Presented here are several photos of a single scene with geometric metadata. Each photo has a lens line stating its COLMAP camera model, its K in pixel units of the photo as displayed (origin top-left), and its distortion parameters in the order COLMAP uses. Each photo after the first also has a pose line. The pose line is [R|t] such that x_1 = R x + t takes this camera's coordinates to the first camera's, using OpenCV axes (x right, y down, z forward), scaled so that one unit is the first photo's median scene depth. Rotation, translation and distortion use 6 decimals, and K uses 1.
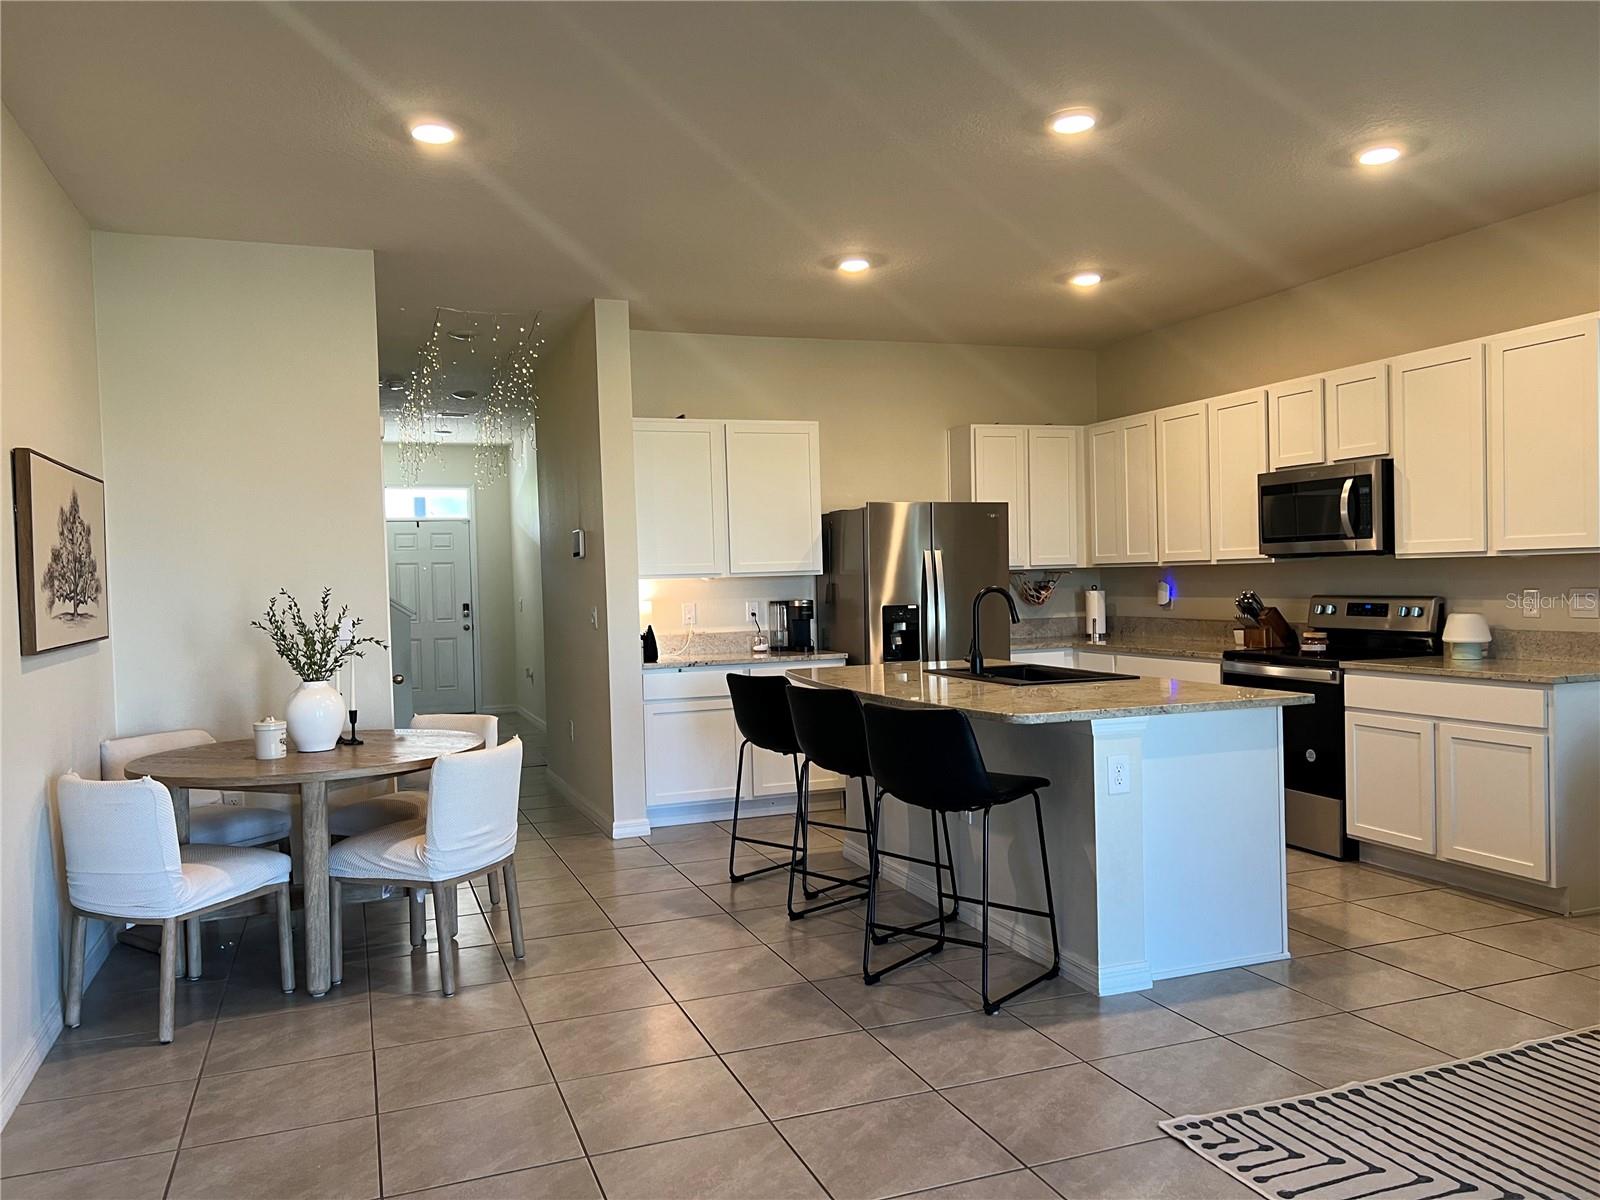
lens RADIAL K [[1207.6, 0, 791.5], [0, 1207.6, 601.7], [0, 0, 1]] dist [0.056914, -0.055681]
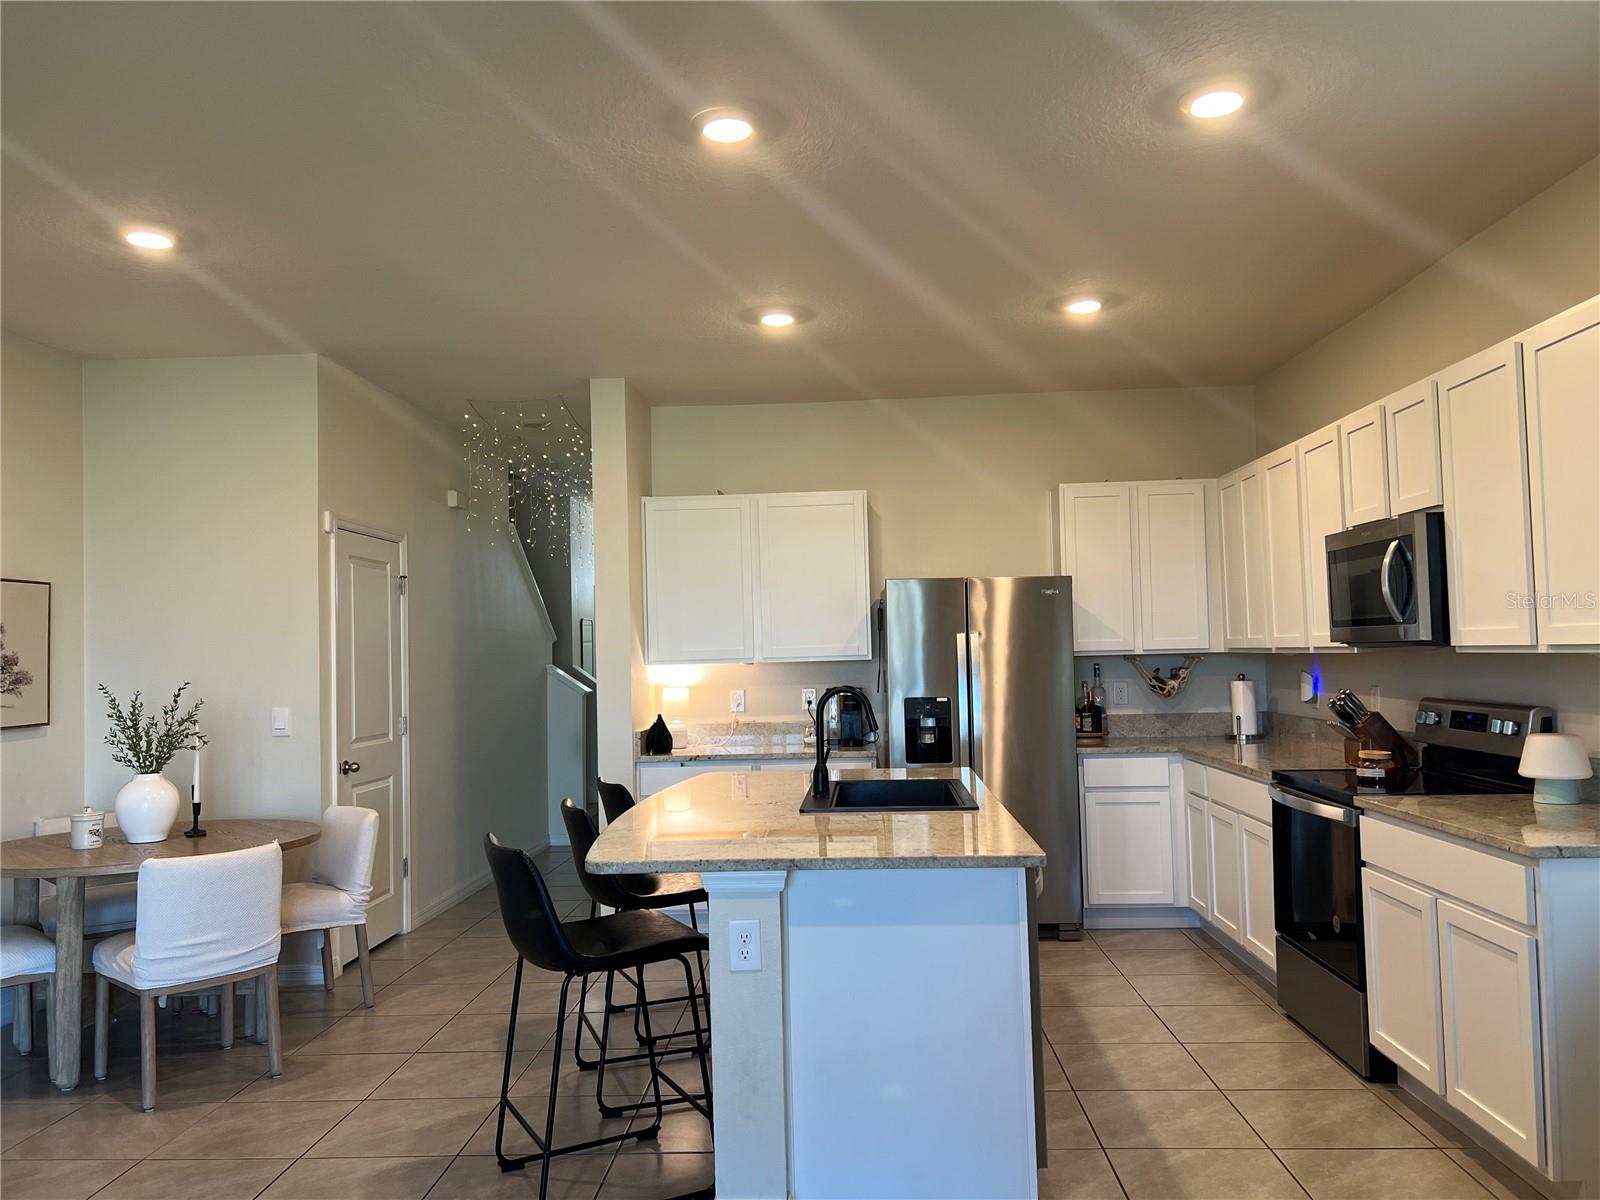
lens RADIAL K [[1207.6, 0, 806.1], [0, 1207.6, 590.2], [0, 0, 1]] dist [0.056914, -0.055681]
pose [[0.922584, -0.015396, -0.385490, 0.377320], [-0.008633, 0.998129, -0.060525, -0.022614], [0.385701, 0.059167, 0.920725, 0.181580]]
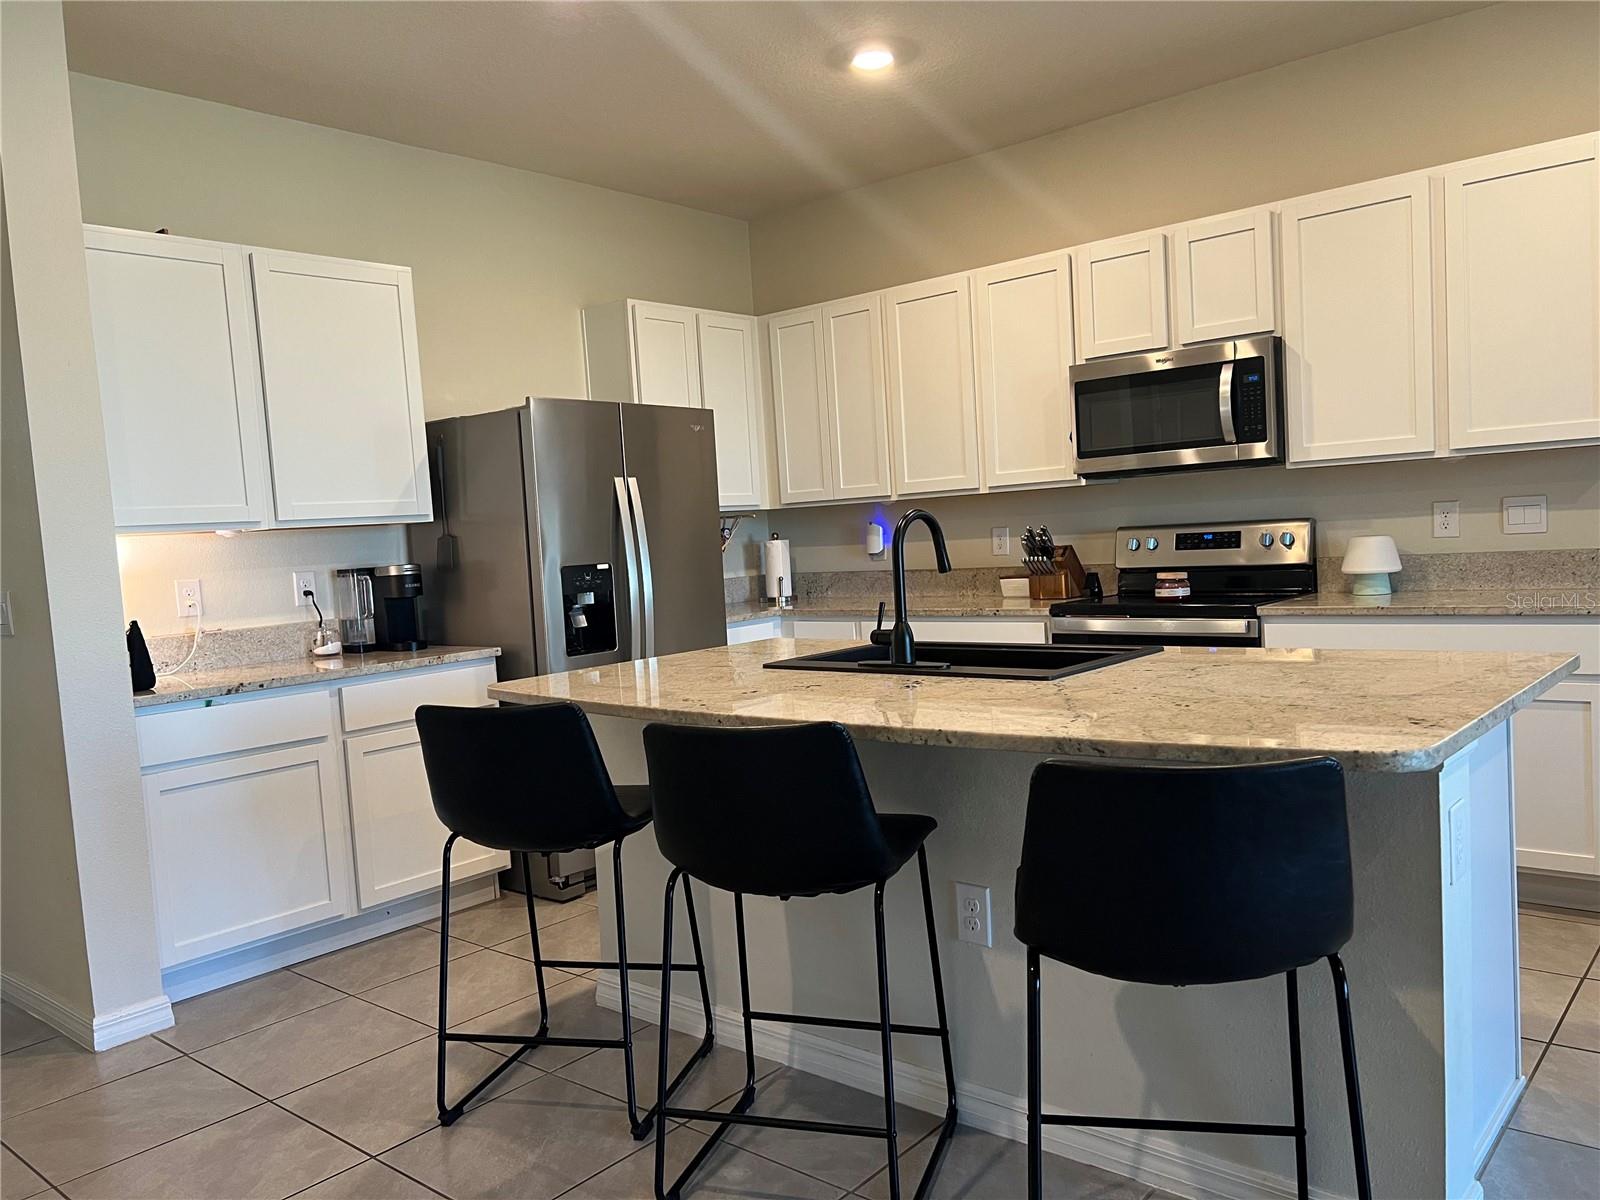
lens RADIAL K [[1207.6, 0, 803.8], [0, 1207.6, 608.2], [0, 0, 1]] dist [0.056914, -0.055681]
pose [[0.870978, -0.058964, 0.487771, -0.131001], [0.047160, 0.998222, 0.036459, 0.008726], [-0.489053, -0.008752, 0.872210, 0.430059]]
